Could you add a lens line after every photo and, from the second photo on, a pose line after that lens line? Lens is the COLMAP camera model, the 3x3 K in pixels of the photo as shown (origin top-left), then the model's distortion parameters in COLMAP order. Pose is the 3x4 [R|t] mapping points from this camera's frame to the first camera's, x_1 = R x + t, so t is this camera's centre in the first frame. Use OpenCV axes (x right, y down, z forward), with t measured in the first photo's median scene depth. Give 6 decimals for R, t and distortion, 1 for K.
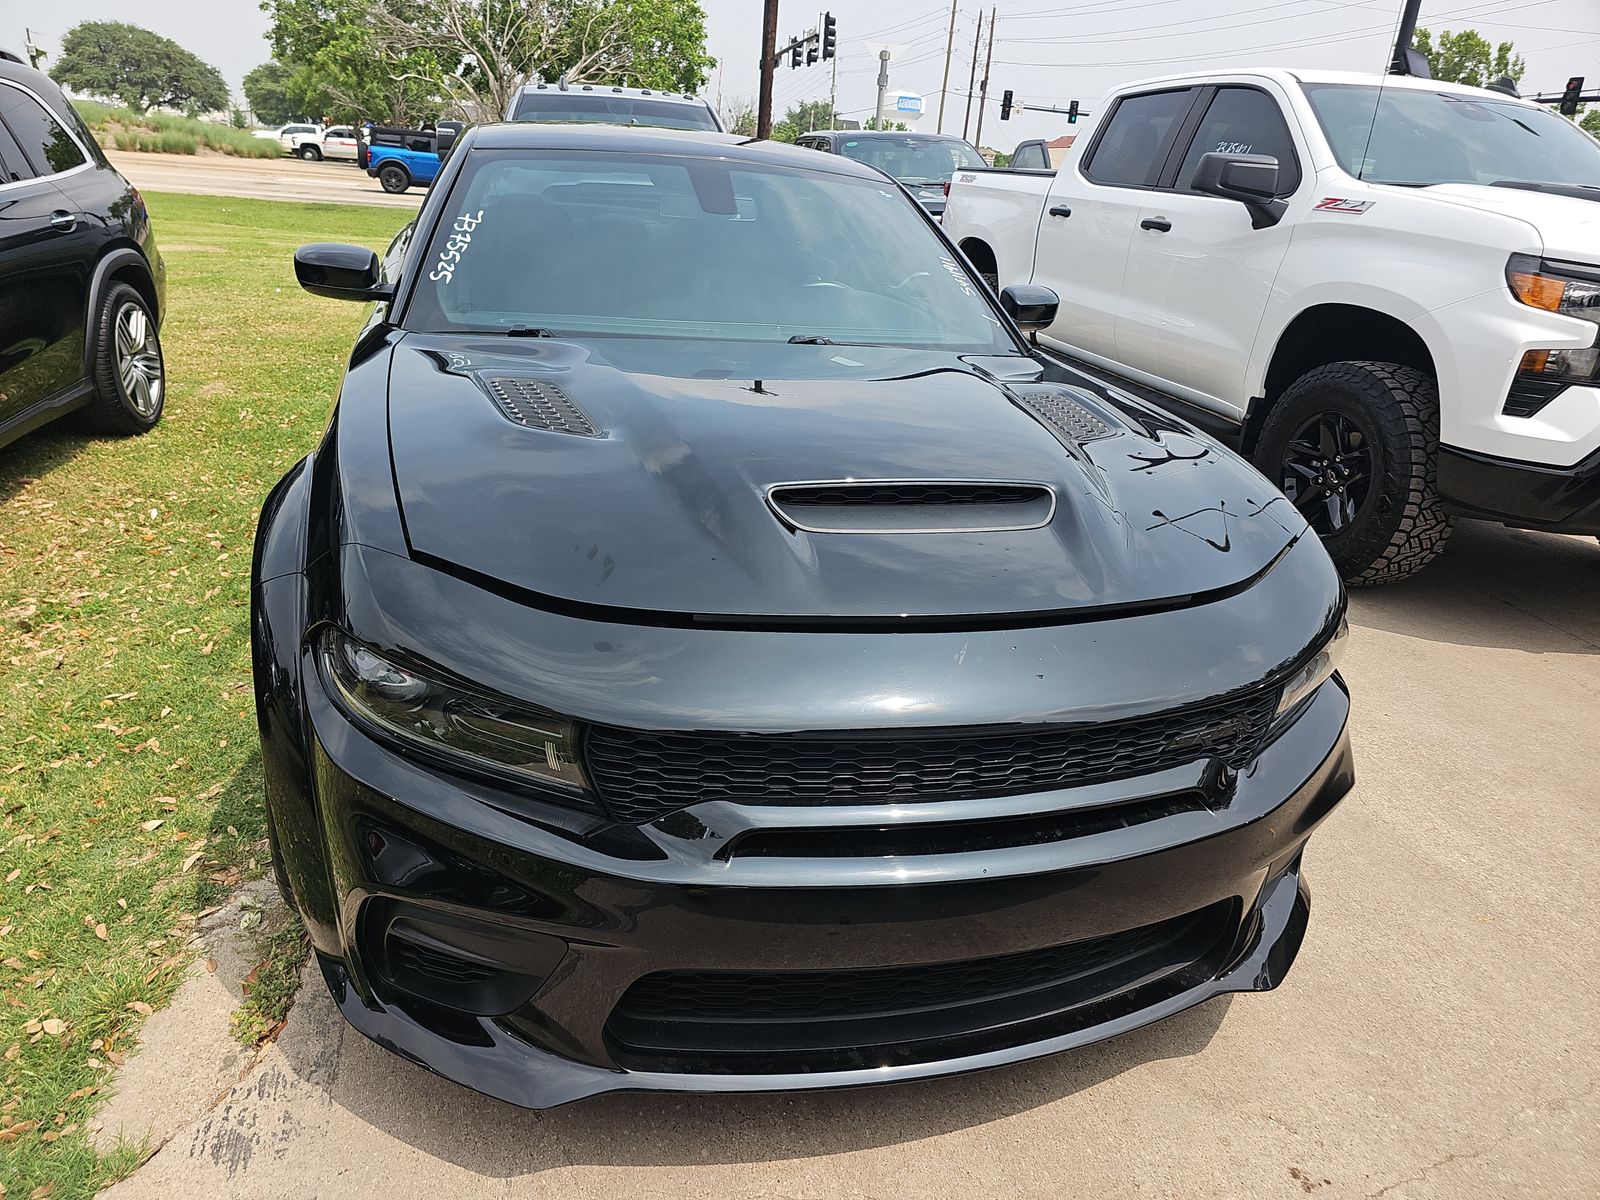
lens RADIAL K [[1155.8, 0, 806.6], [0, 1155.8, 618.4], [0, 0, 1]] dist [0.045769, -0.050734]
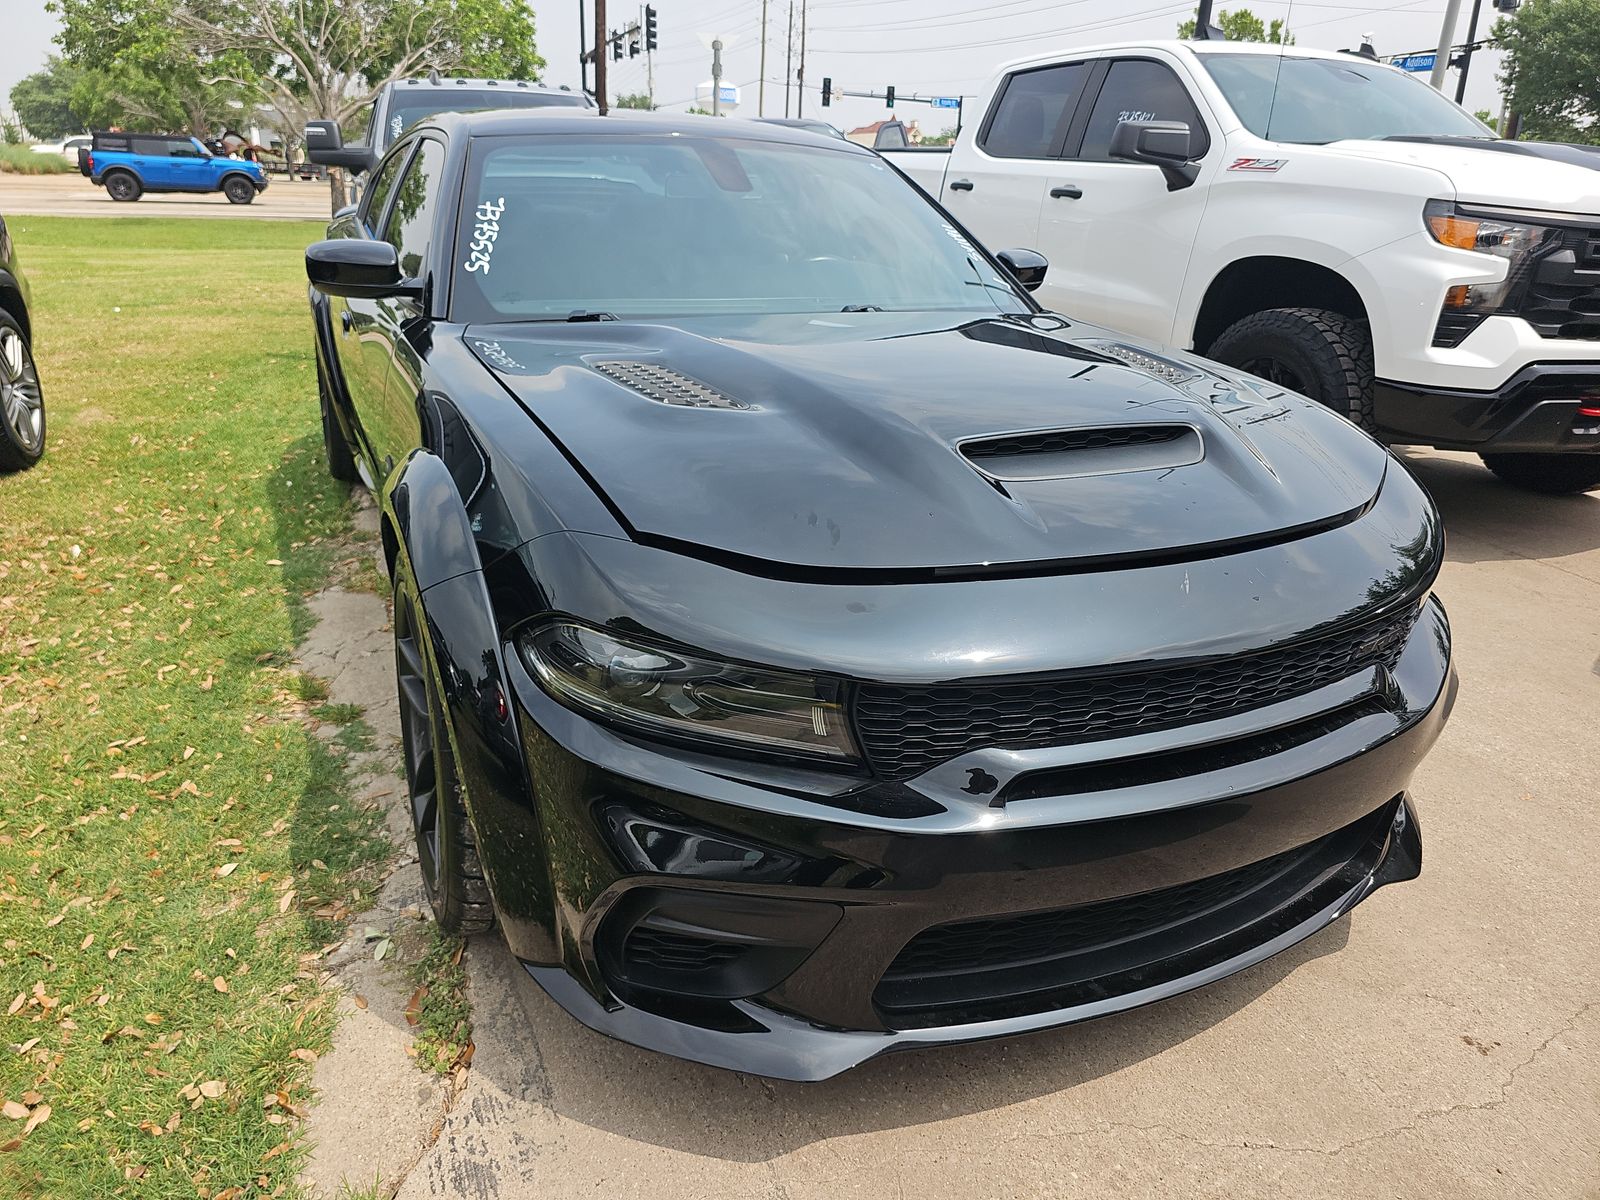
lens RADIAL K [[1158.7, 0, 800.0], [0, 1158.7, 600.0], [0, 0, 1]] dist [0.042828, -0.050826]
pose [[0.984758, -0.094654, 0.145916, -0.169953], [0.096041, 0.995374, -0.002471, 0.007165], [-0.145007, 0.016447, 0.989294, 0.007718]]
